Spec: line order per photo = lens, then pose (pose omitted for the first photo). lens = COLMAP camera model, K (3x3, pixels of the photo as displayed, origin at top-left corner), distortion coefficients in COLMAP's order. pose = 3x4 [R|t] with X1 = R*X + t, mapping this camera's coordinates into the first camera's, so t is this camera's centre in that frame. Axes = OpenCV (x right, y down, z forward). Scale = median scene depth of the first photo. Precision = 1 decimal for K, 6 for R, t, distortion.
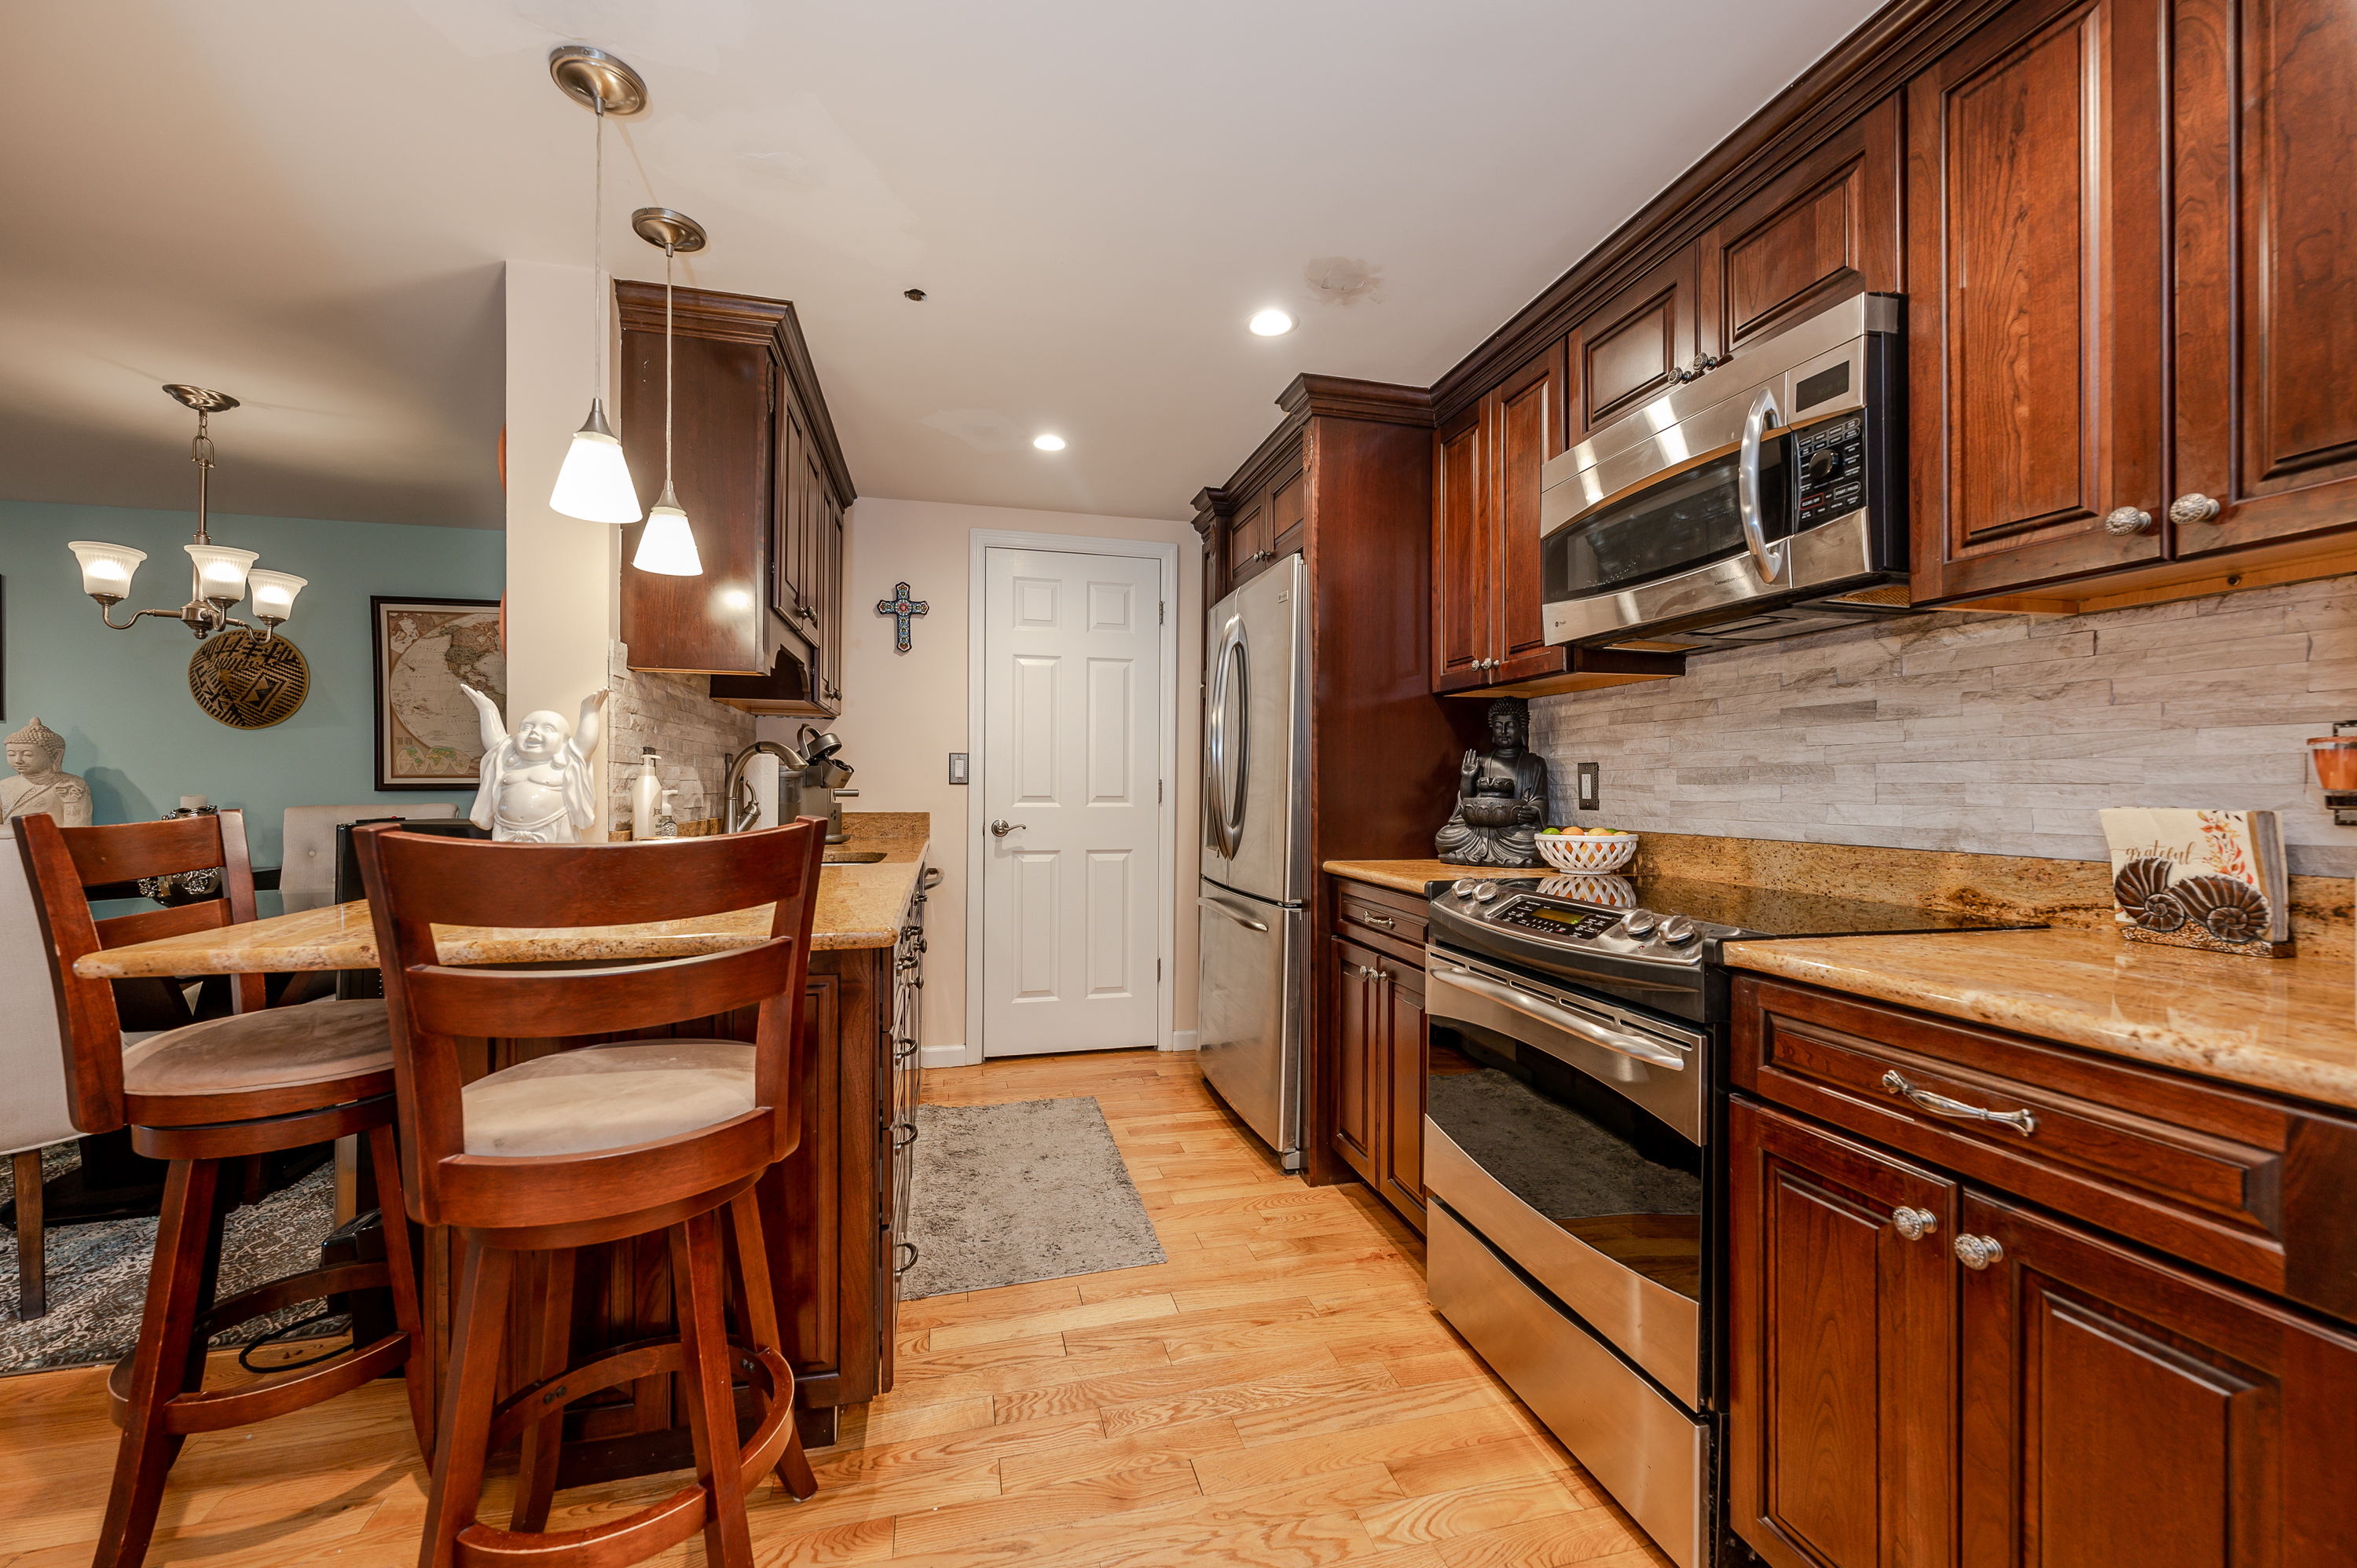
lens RADIAL K [[941.8, 0, 1185.8], [0, 941.8, 788.9], [0, 0, 1]] dist [0.003569, 0.000232]
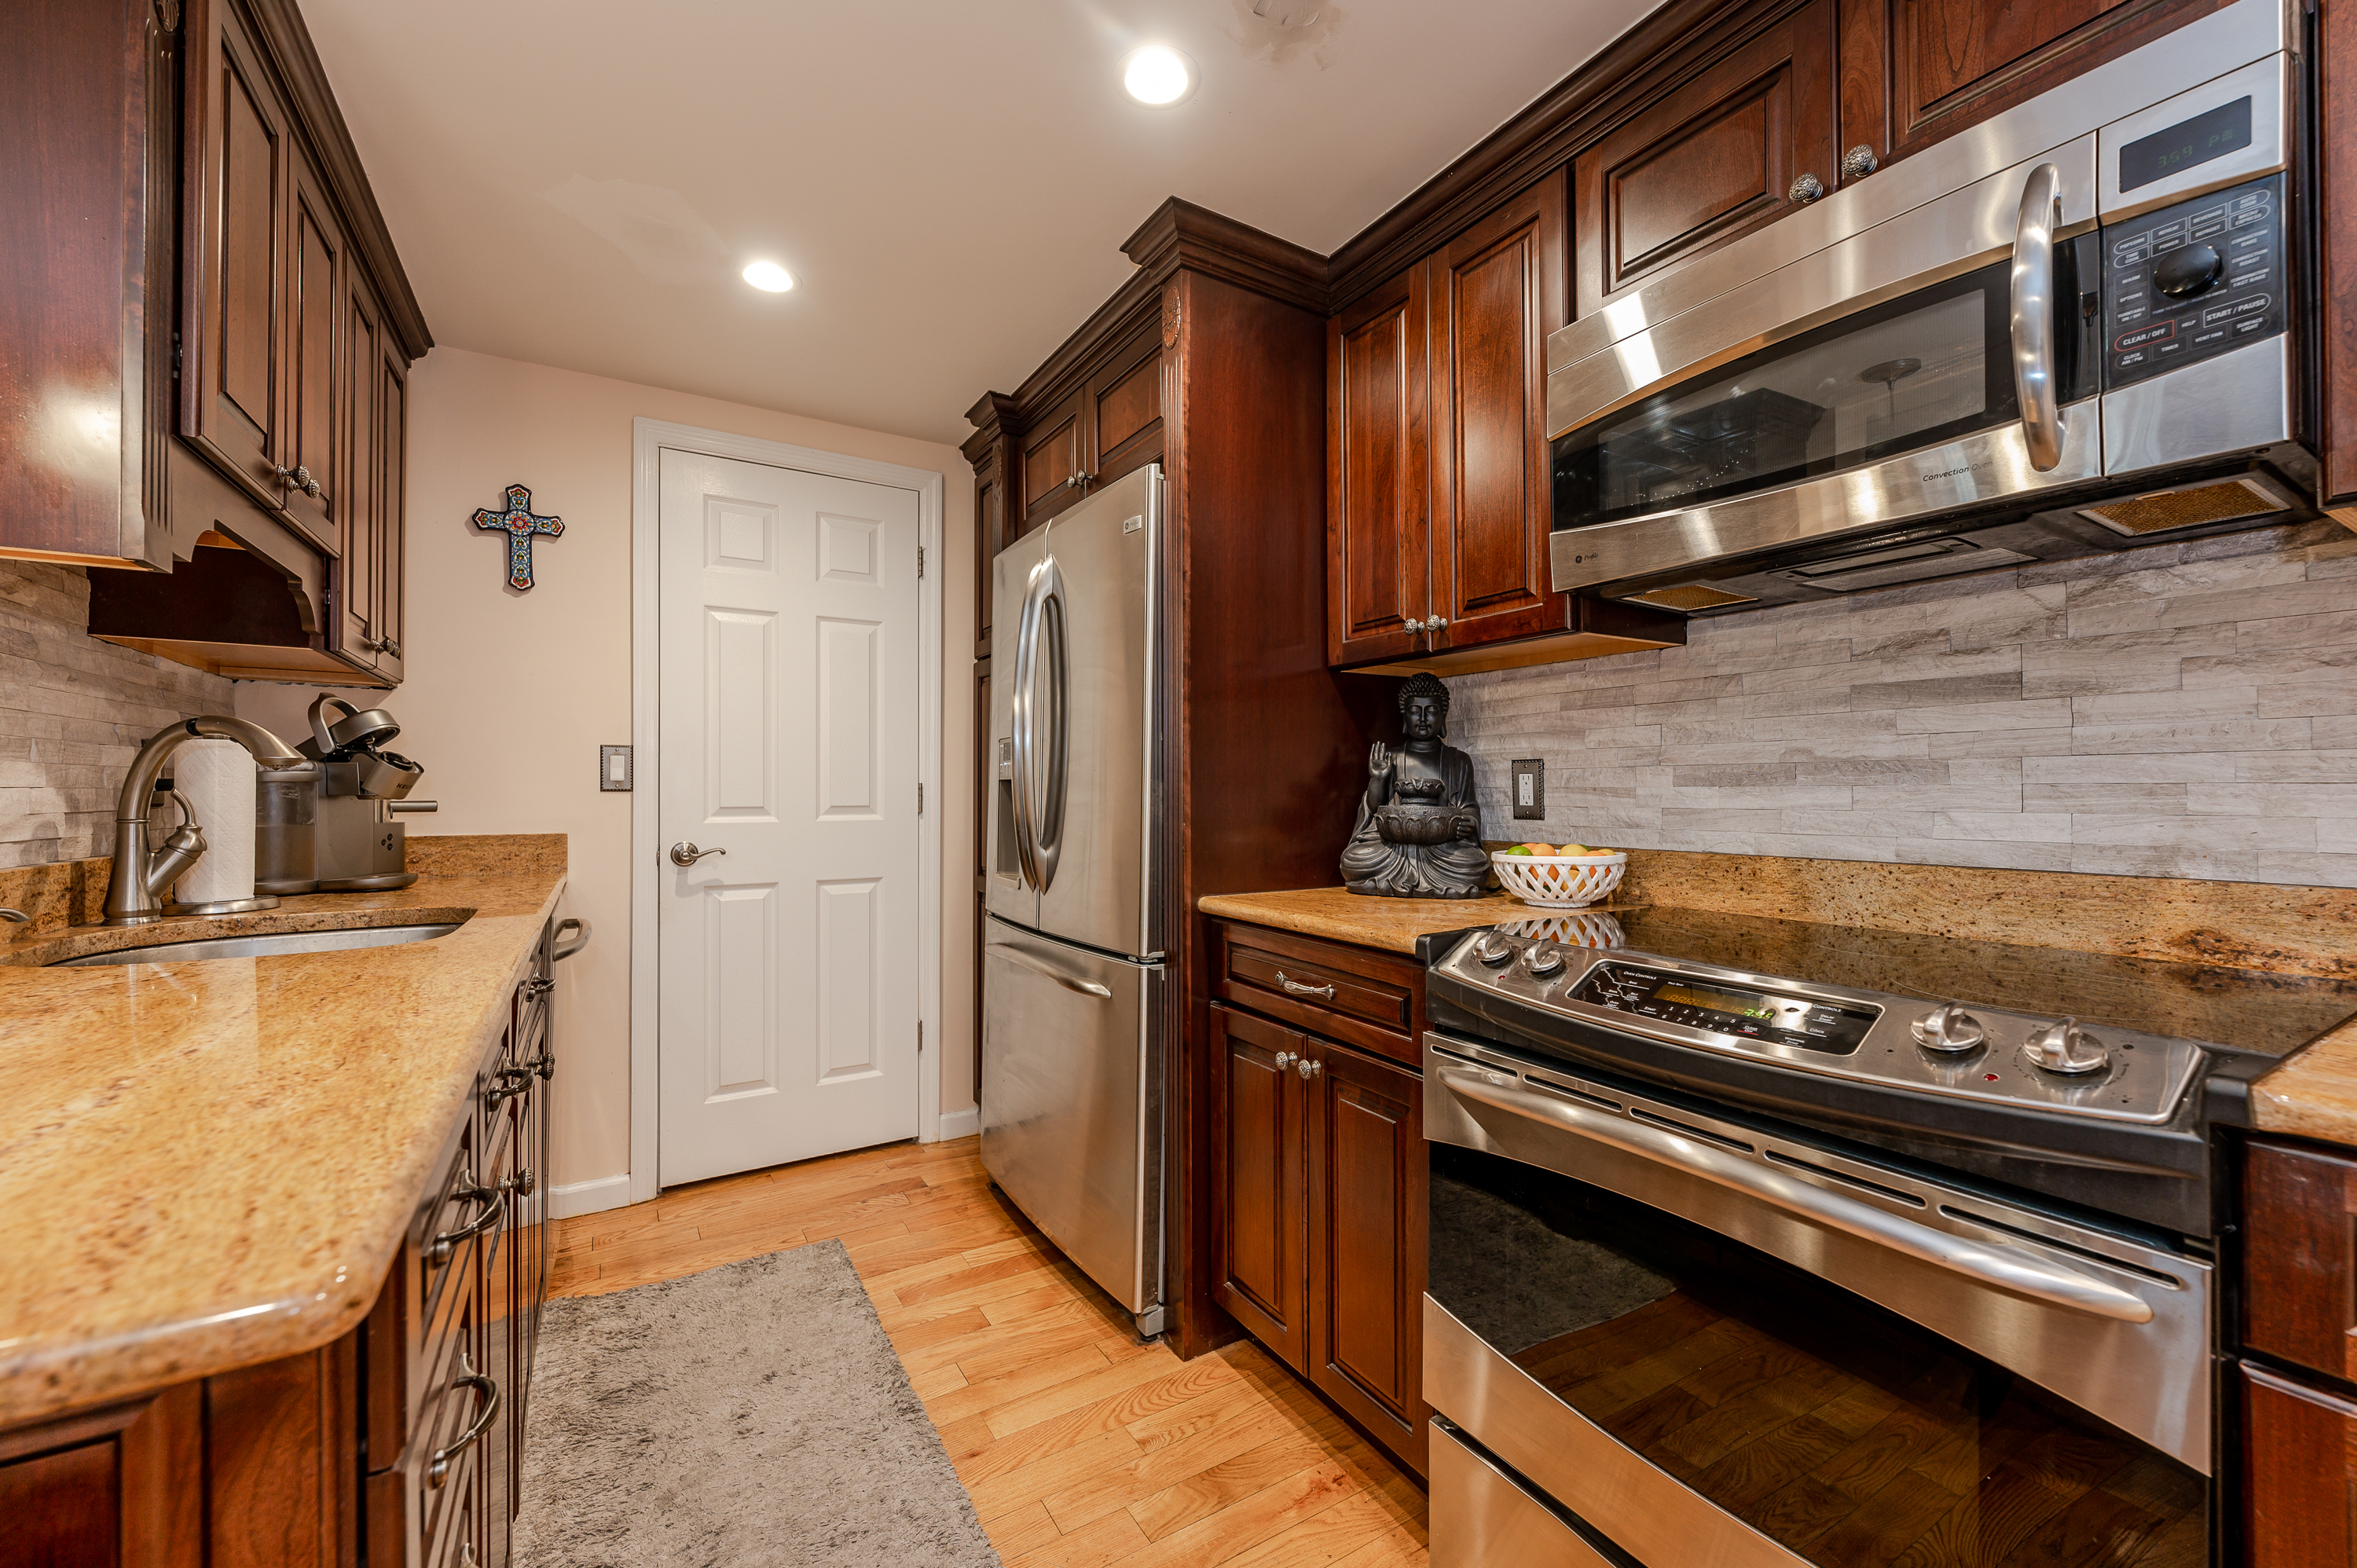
lens RADIAL K [[941.8, 0, 1184.9], [0, 941.8, 787.8], [0, 0, 1]] dist [0.003569, 0.000232]
pose [[0.954218, -0.005246, 0.299067, -0.077002], [0.006680, 0.999971, -0.003773, -0.002955], [-0.299039, 0.005598, 0.954225, 0.329967]]
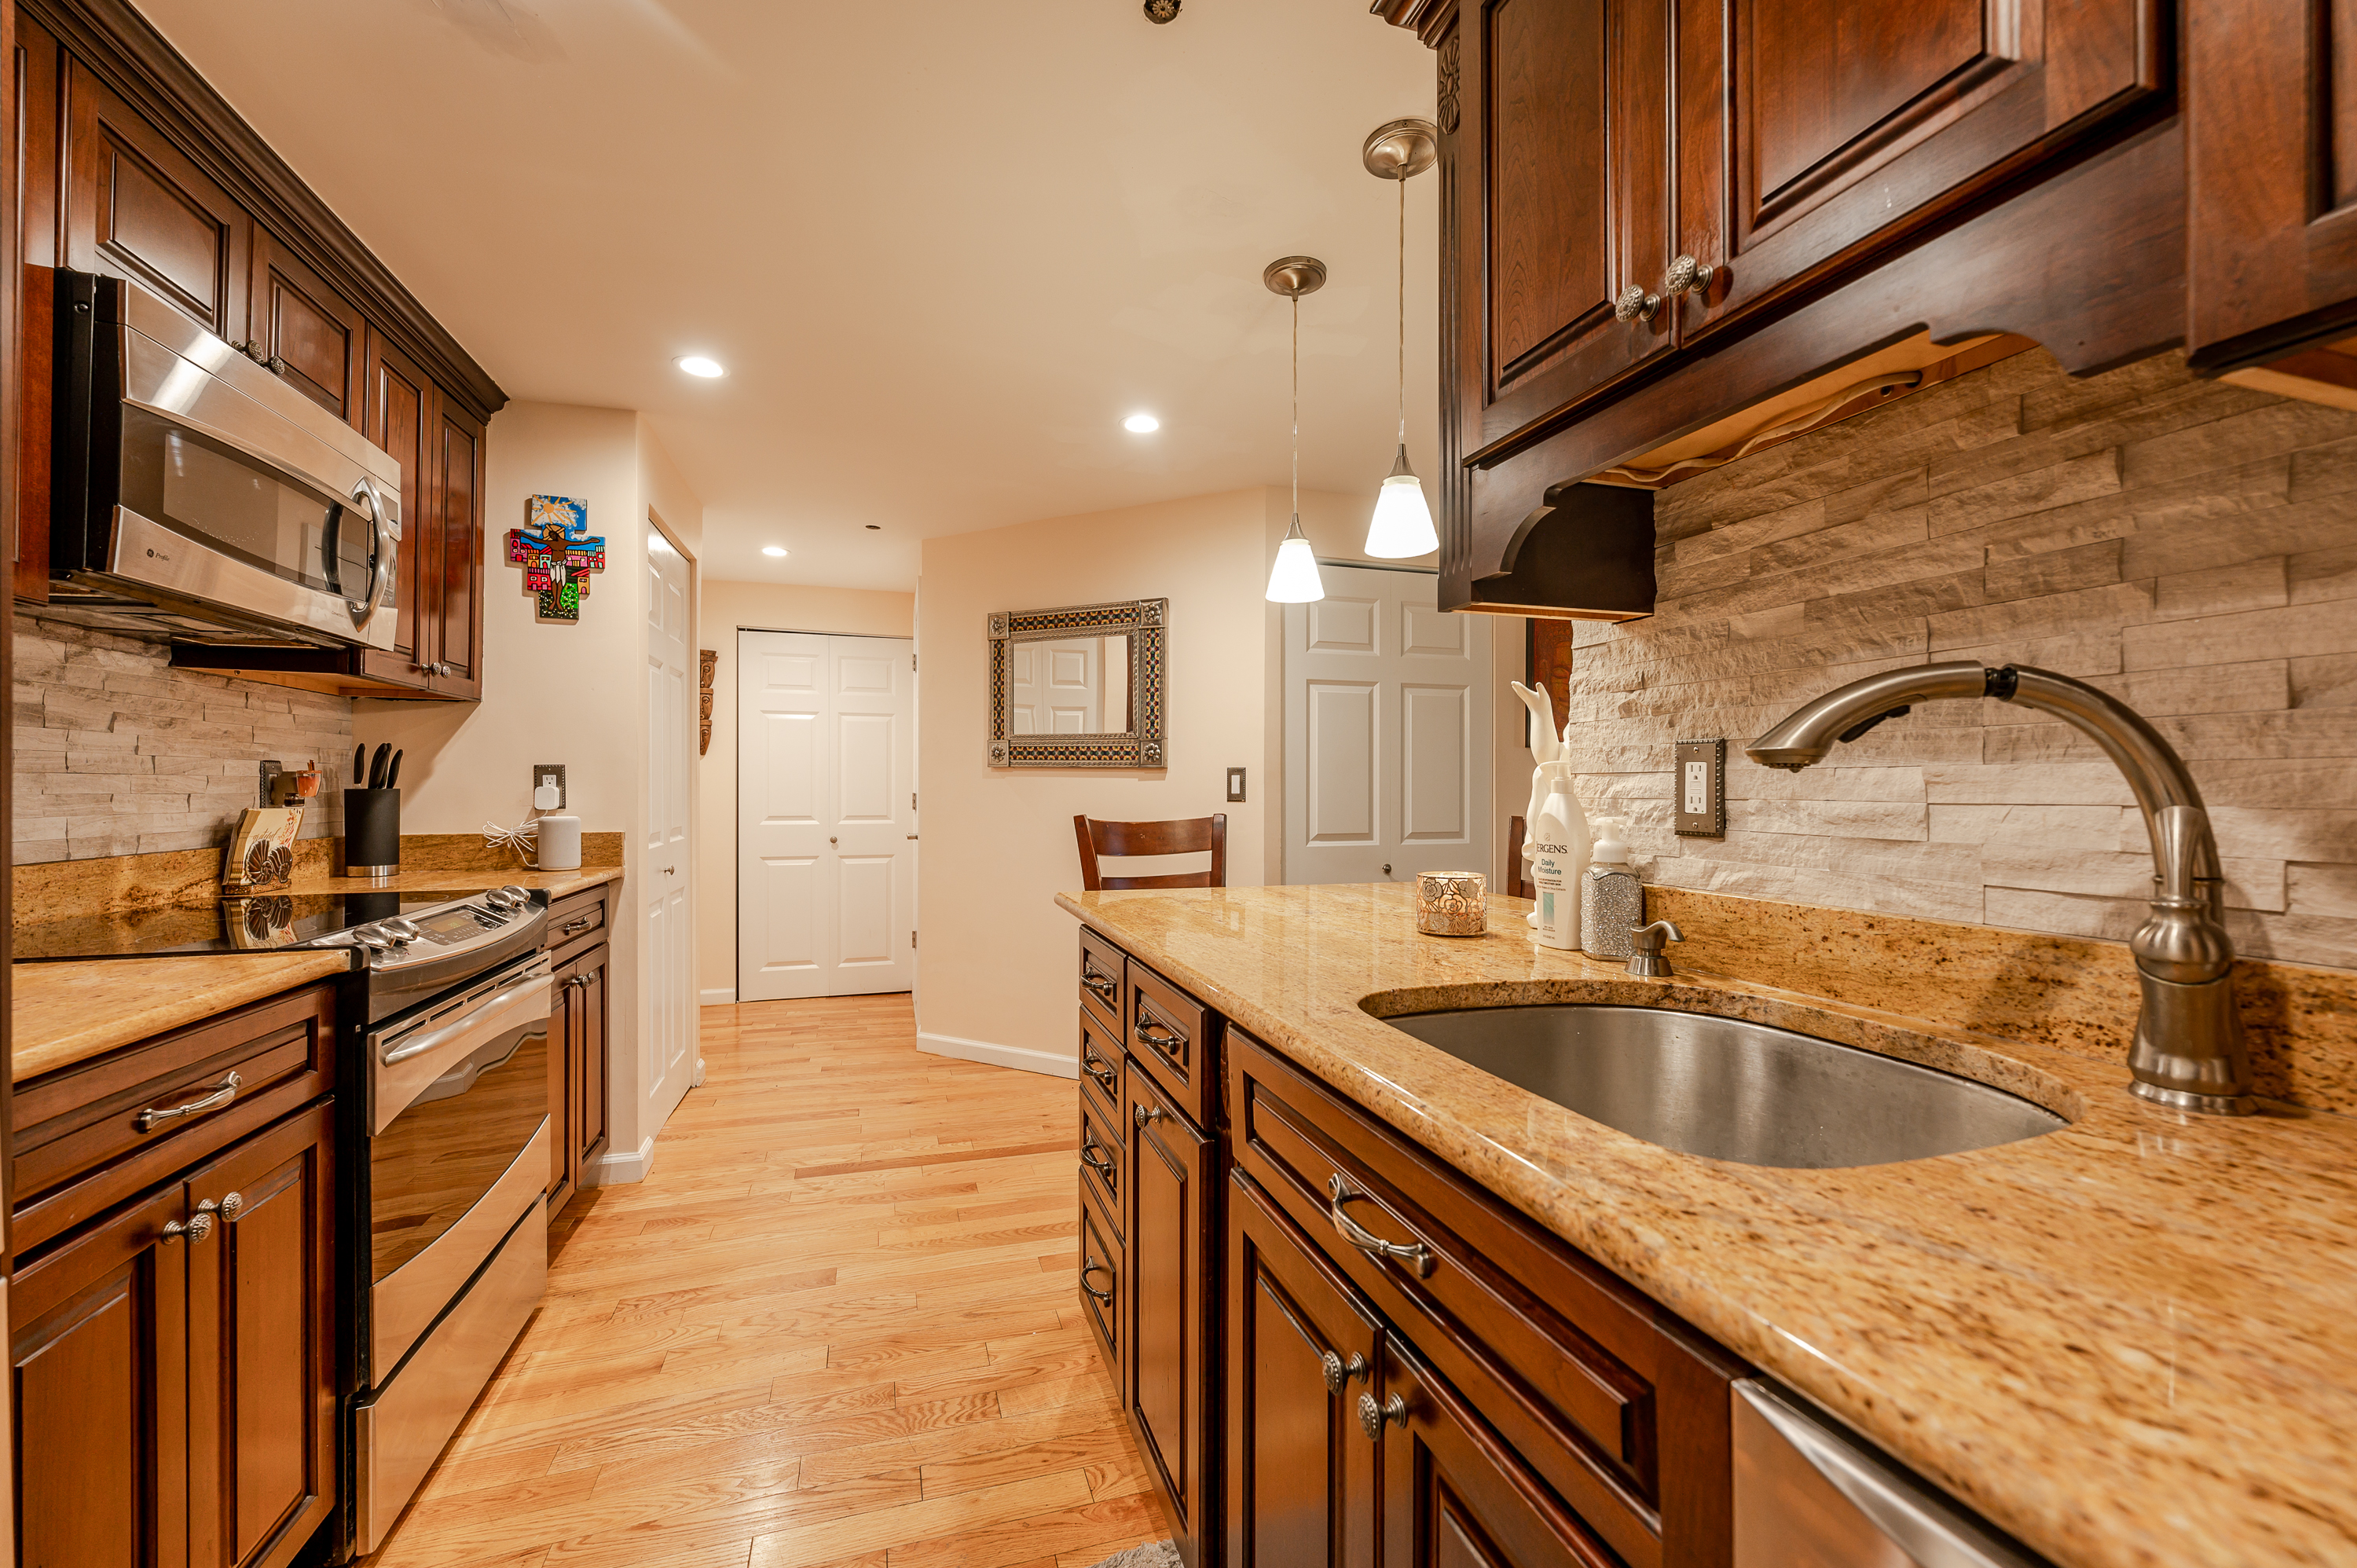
lens RADIAL K [[941.8, 0, 1169.8], [0, 941.8, 785.6], [0, 0, 1]] dist [0.003569, 0.000232]
pose [[-0.998739, -0.002900, -0.050129, -0.220066], [-0.002922, 0.999996, 0.000363, -0.012146], [0.050128, 0.000509, -0.998743, 1.334150]]
